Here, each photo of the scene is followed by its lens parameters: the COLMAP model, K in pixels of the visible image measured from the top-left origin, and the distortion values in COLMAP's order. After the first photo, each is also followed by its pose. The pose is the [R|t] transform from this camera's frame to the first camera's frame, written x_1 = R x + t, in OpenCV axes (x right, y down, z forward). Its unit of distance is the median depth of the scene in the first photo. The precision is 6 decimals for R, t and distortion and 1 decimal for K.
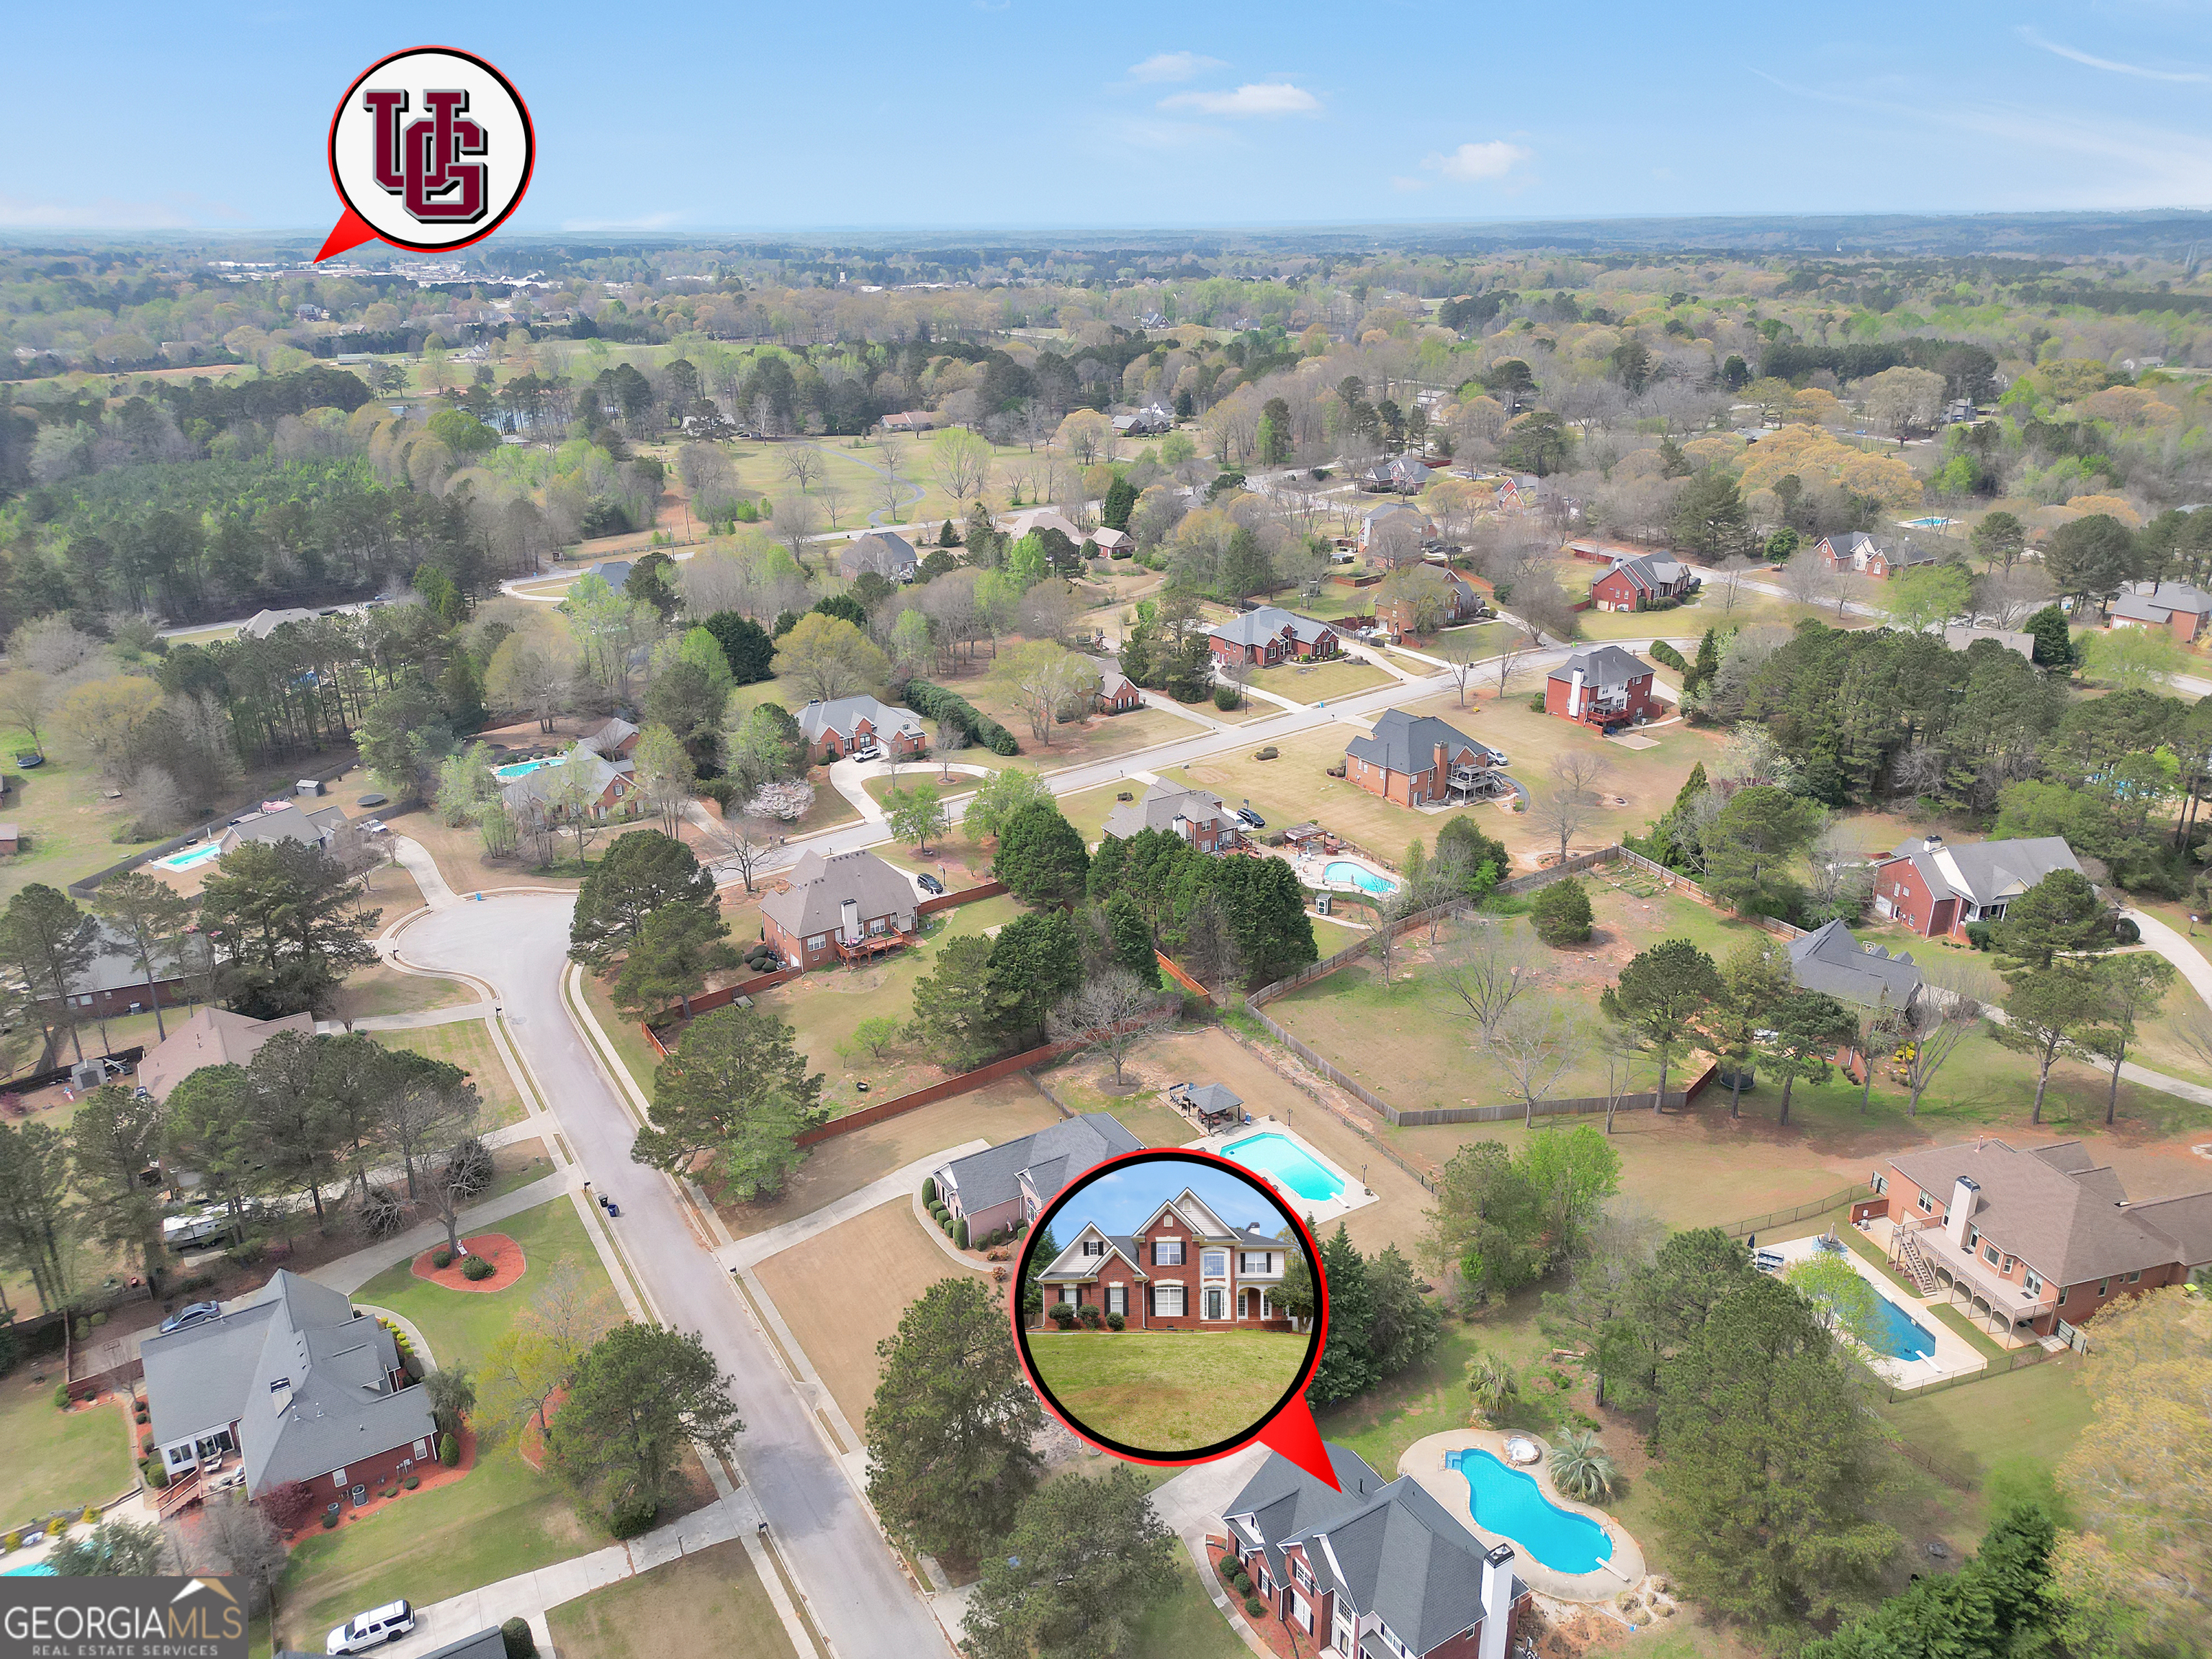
lens RADIAL K [[1541.5, 0, 1106.0], [0, 1541.5, 829.5], [0, 0, 1]] dist [0.082415, -0.081831]
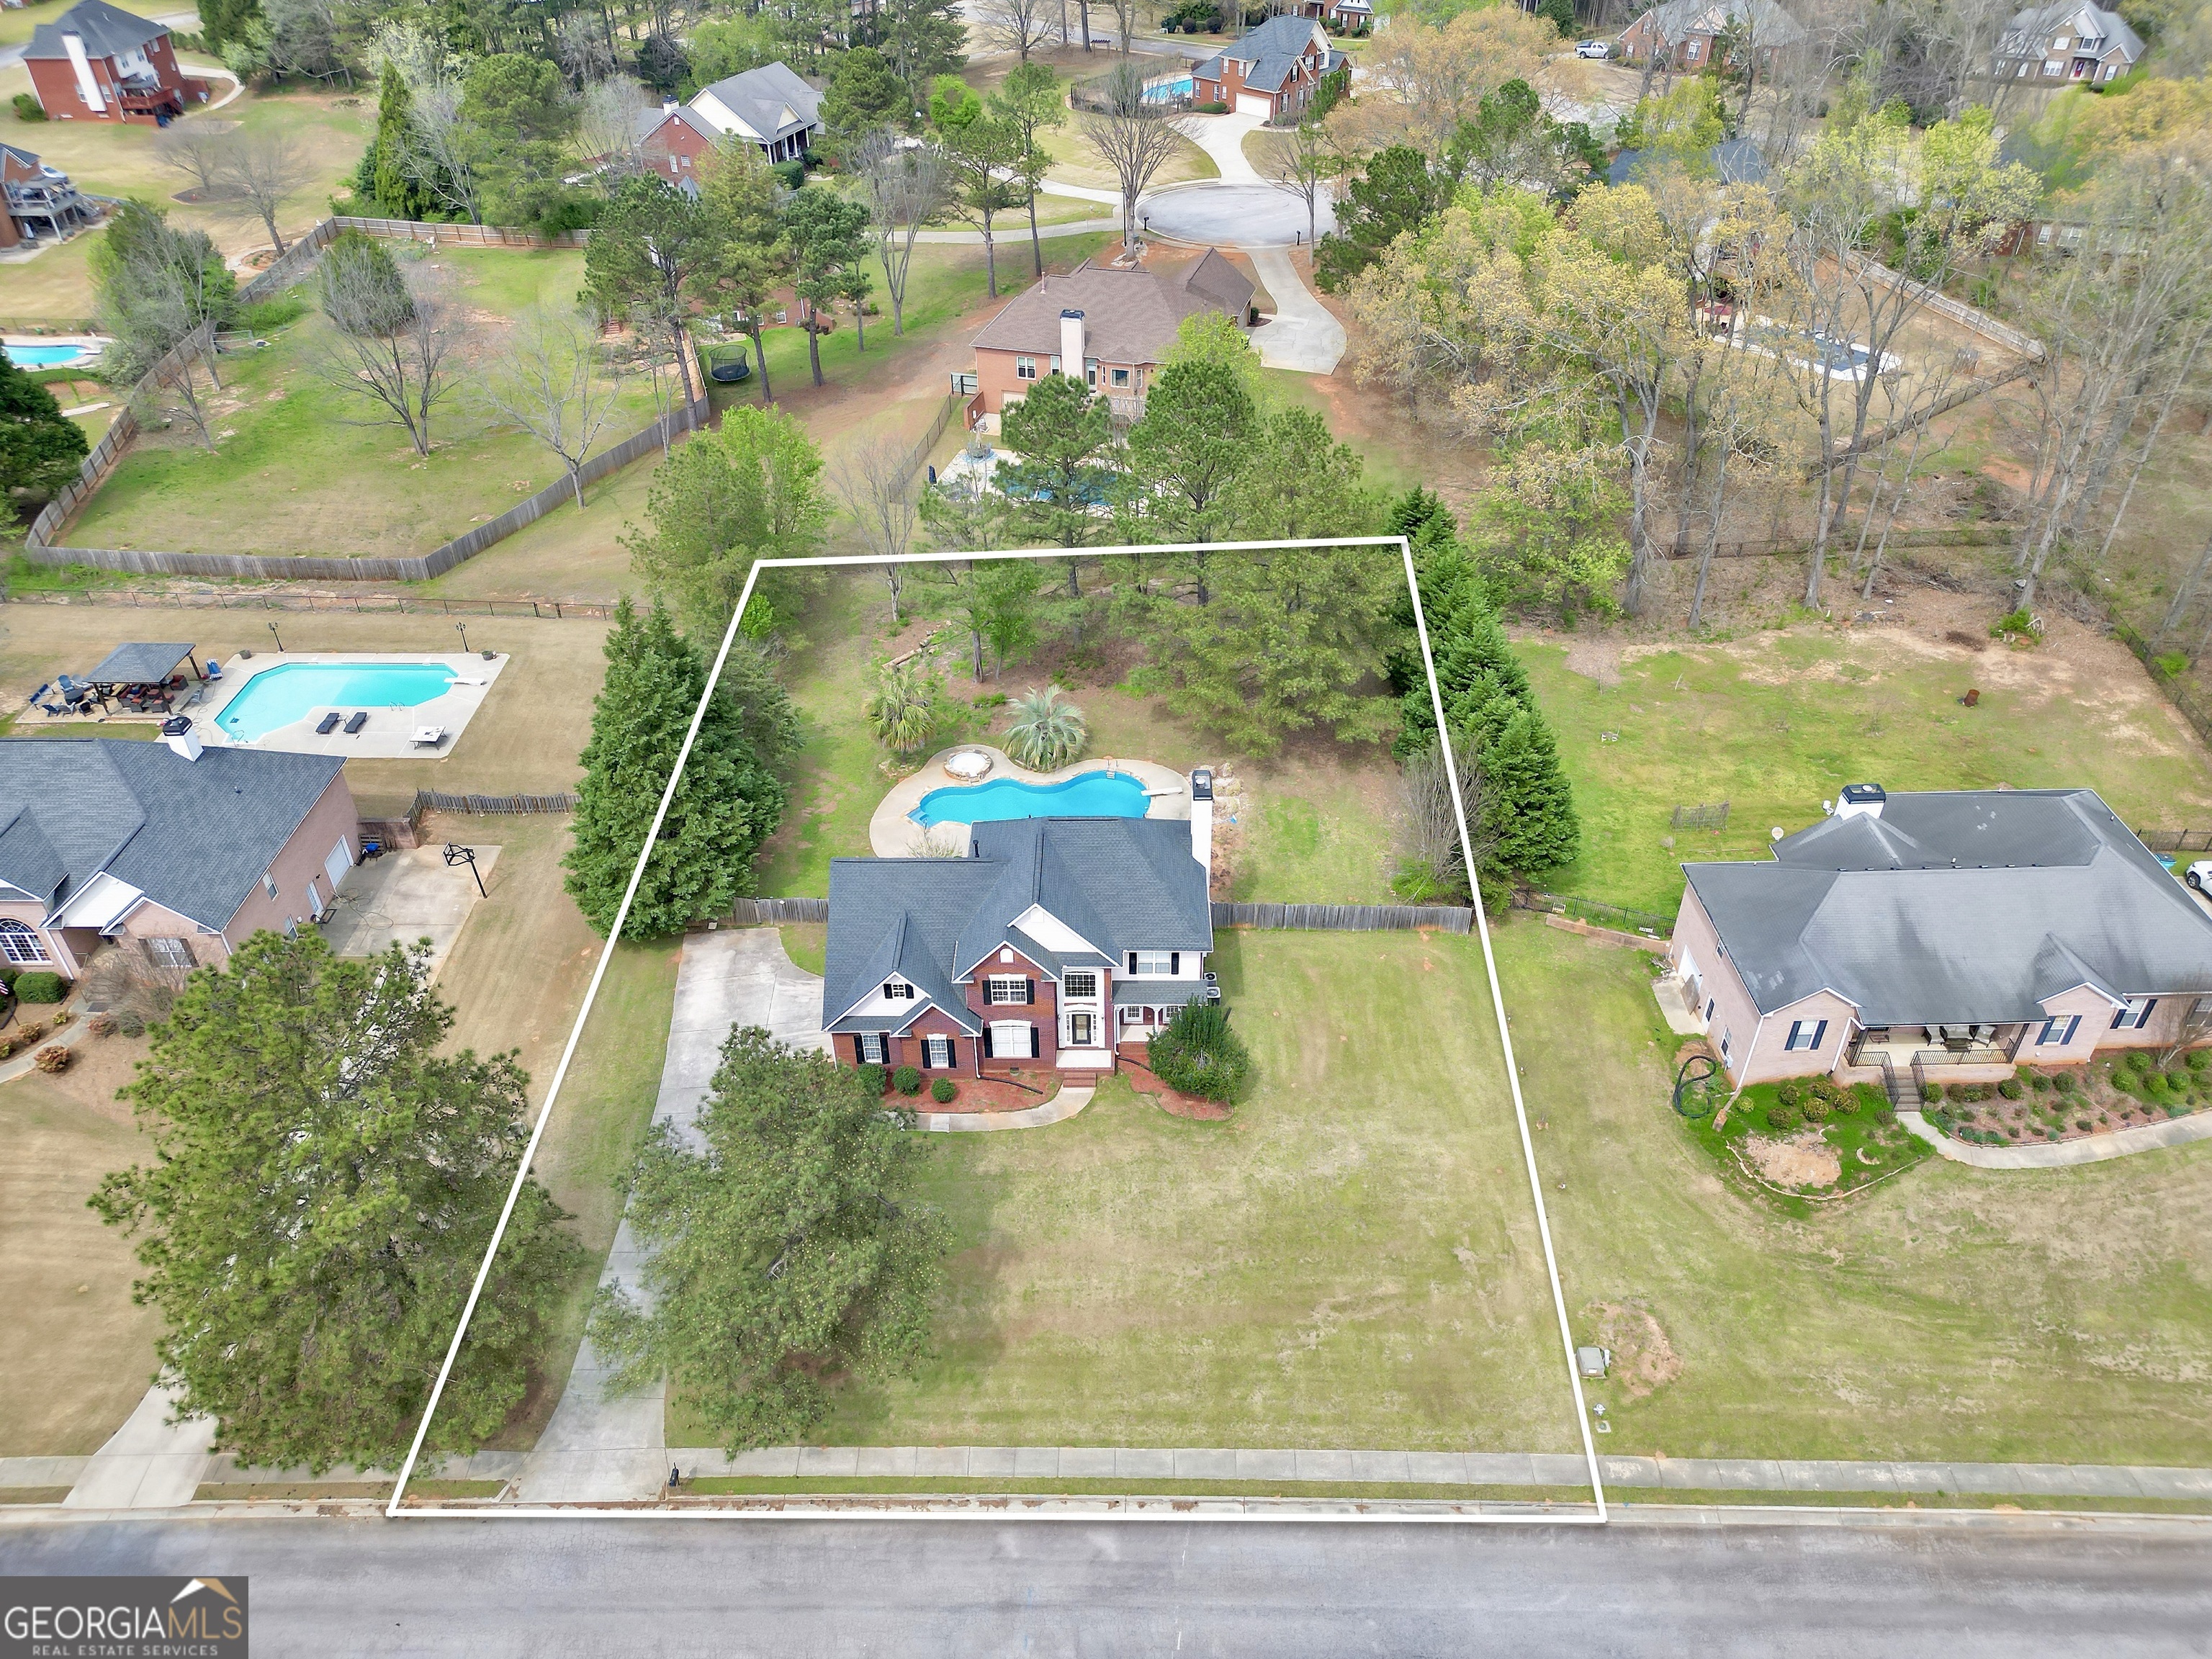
lens RADIAL K [[1541.5, 0, 1106.0], [0, 1541.5, 829.5], [0, 0, 1]] dist [0.082415, -0.081831]
pose [[0.529341, -0.506449, 0.680667, -0.211222], [0.316591, 0.862248, 0.395347, 0.138511], [-0.787126, 0.006220, 0.616761, 0.451062]]
